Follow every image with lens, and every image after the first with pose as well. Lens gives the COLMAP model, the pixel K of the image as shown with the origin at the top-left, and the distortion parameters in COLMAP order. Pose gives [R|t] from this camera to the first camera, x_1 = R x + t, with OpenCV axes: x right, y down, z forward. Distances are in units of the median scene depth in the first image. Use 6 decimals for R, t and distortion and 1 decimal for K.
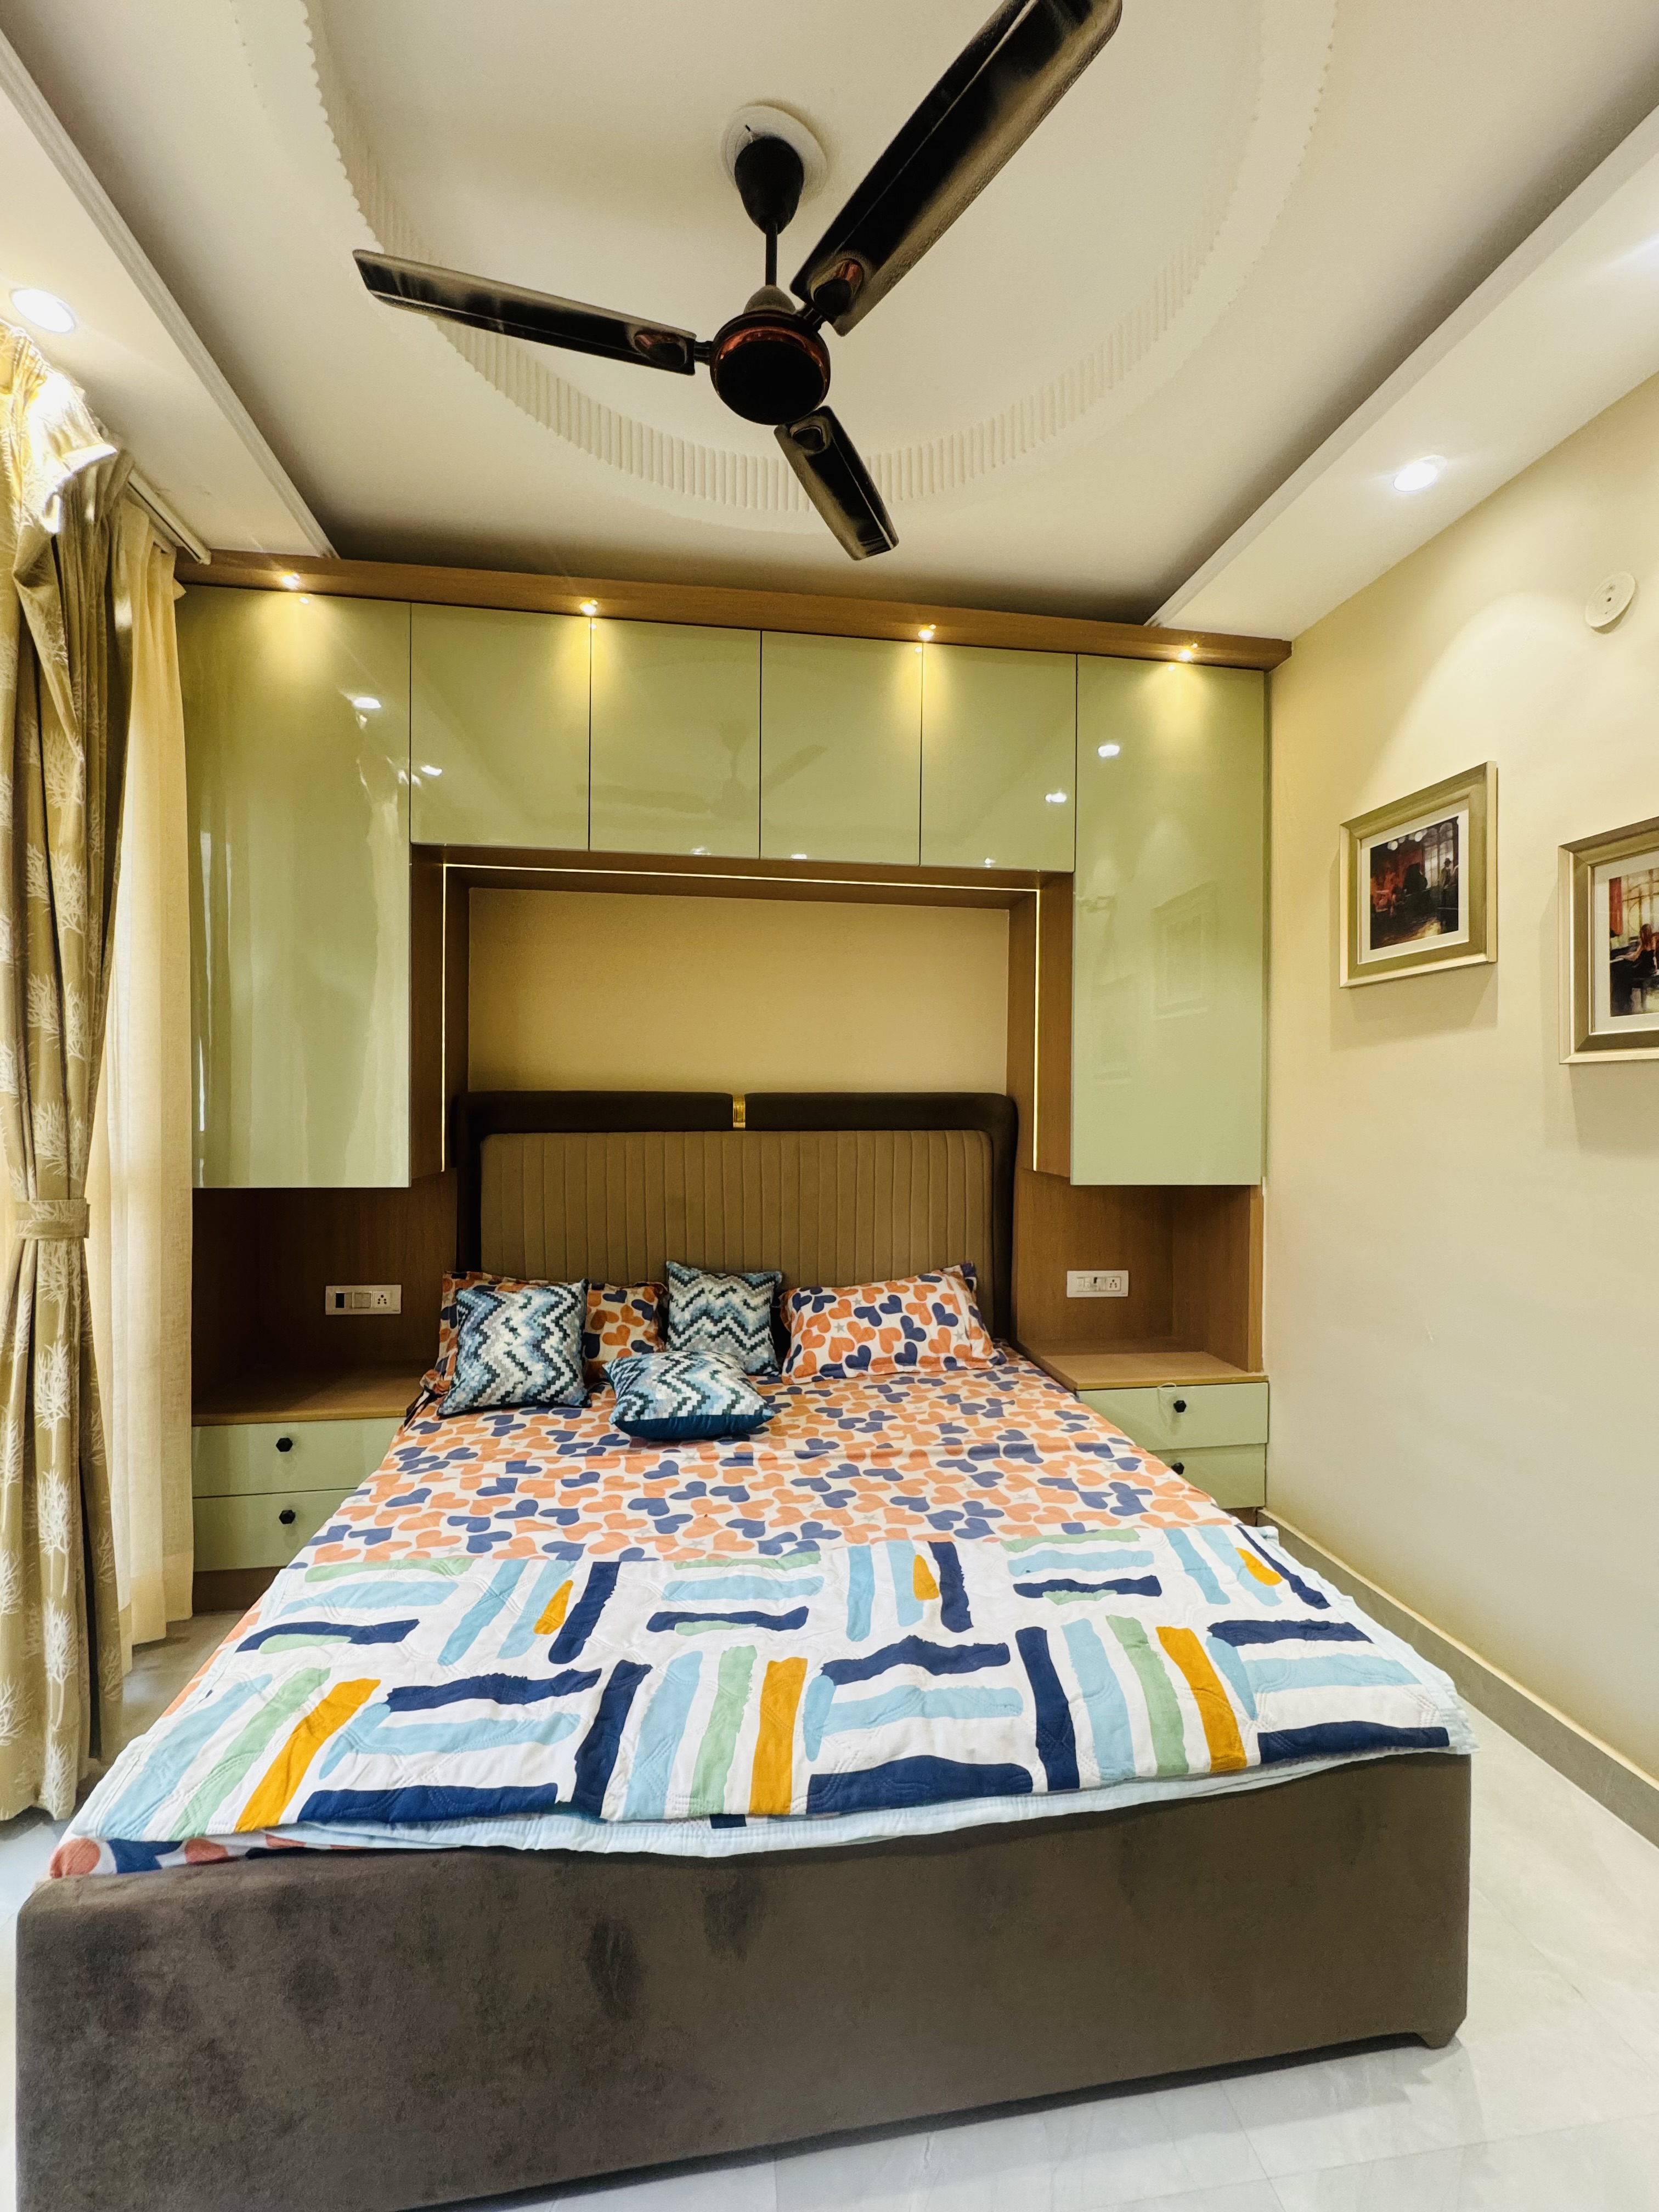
lens RADIAL K [[888.2, 0, 843.1], [0, 888.2, 1106.2], [0, 0, 1]] dist [-0.004103, 0.001144]
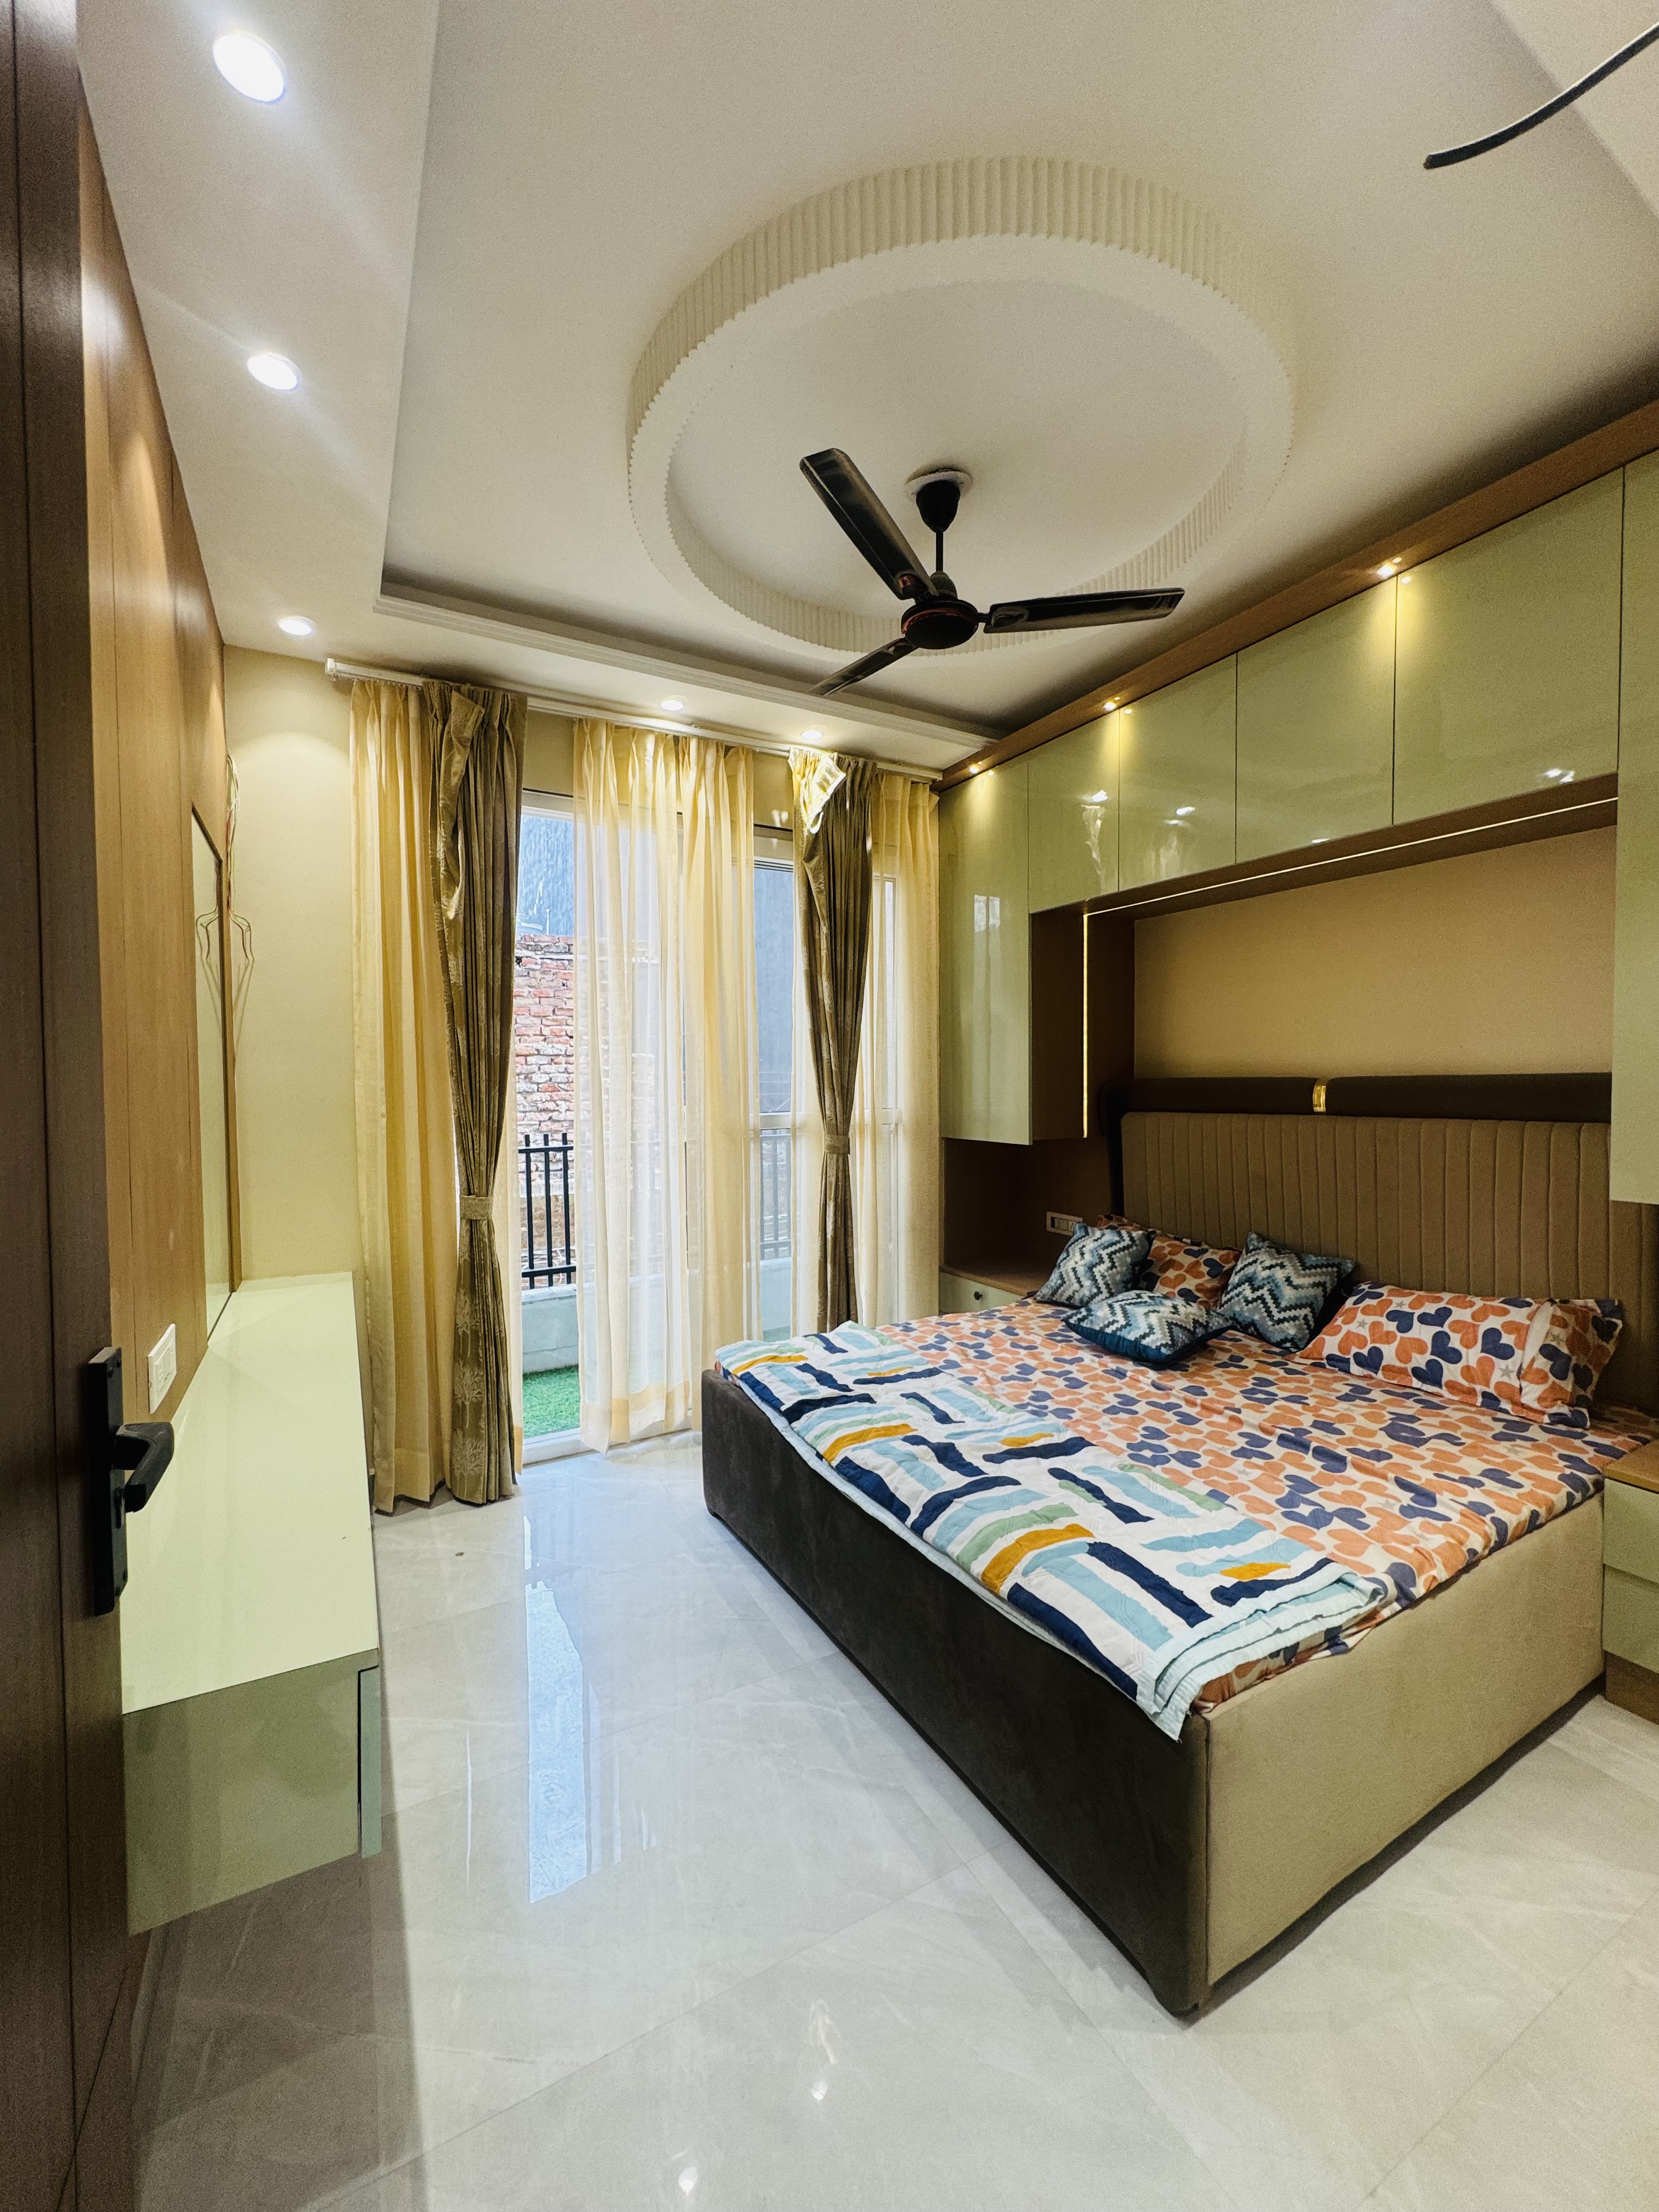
lens RADIAL K [[888.2, 0, 823.2], [0, 888.2, 1108.5], [0, 0, 1]] dist [-0.004103, 0.001144]
pose [[0.355173, 0.021233, -0.934560, 0.784111], [0.002679, 0.999715, 0.023732, -0.006755], [0.934797, -0.010933, 0.355014, 0.143868]]
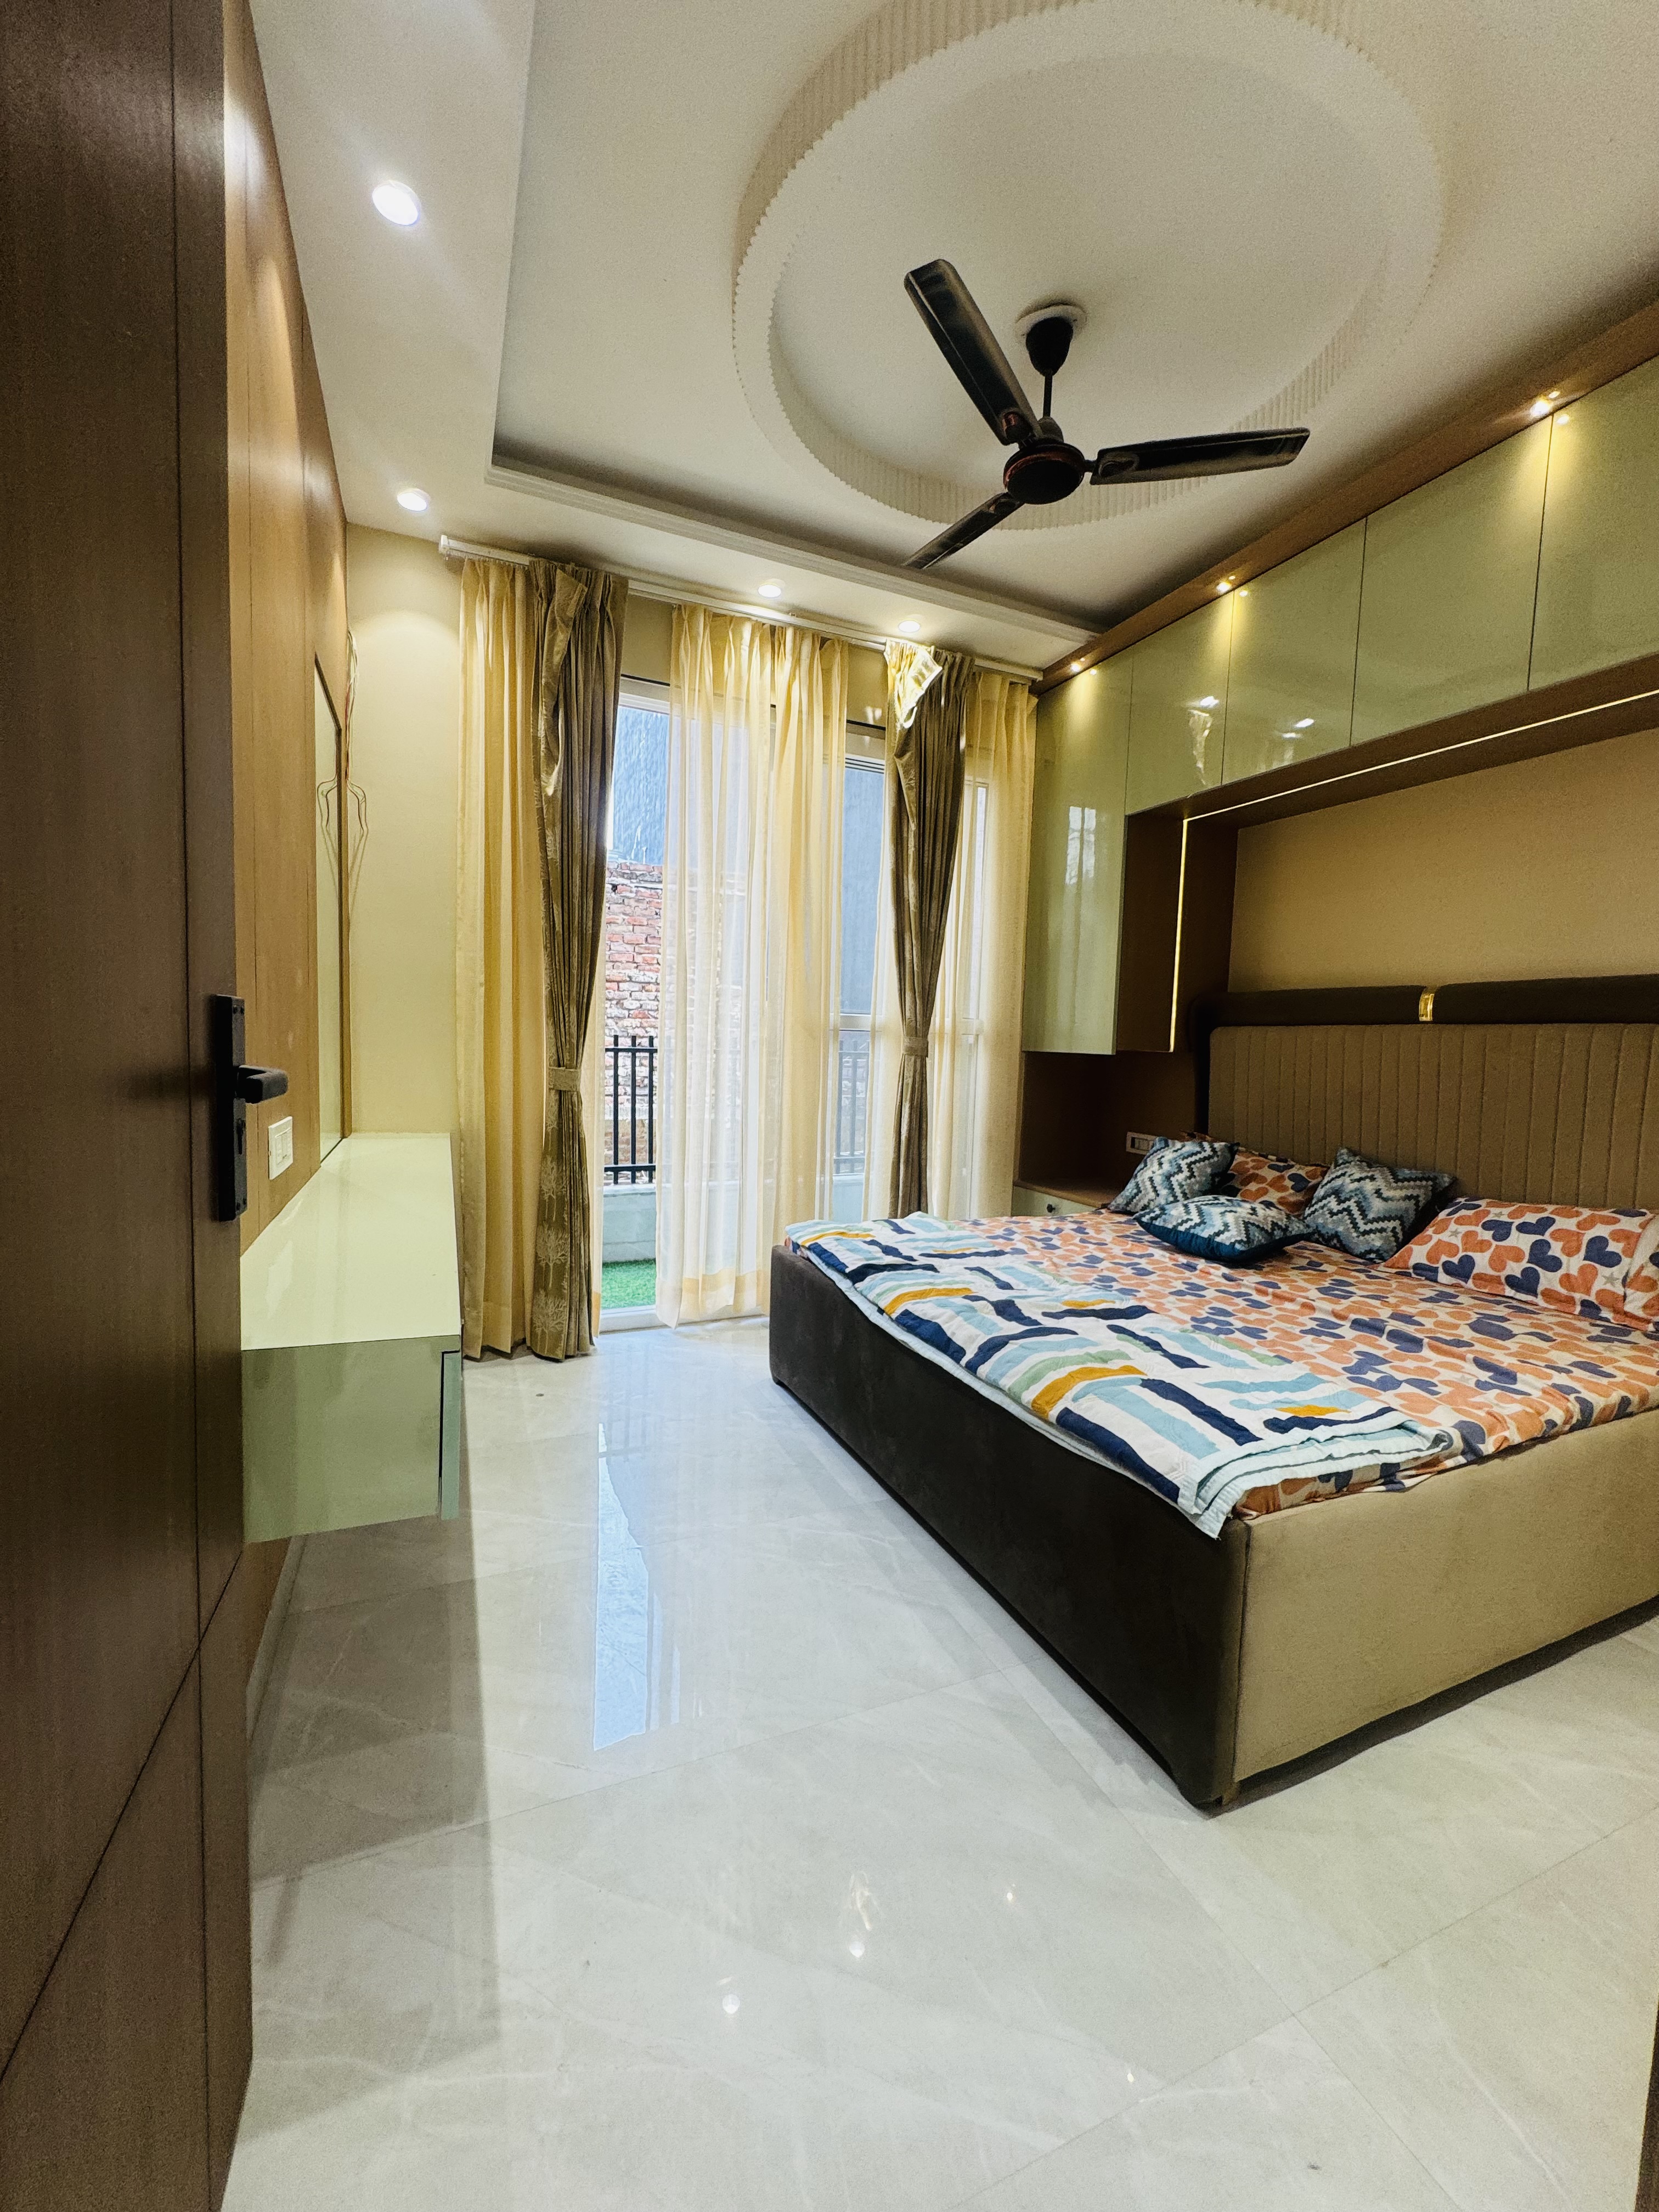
lens RADIAL K [[888.2, 0, 822.5], [0, 888.2, 1107.2], [0, 0, 1]] dist [-0.004103, 0.001144]
pose [[0.262506, 0.076037, -0.961930, 0.804721], [-0.037754, 0.996936, 0.068501, 0.095459], [0.964191, 0.018335, 0.264573, 0.149857]]
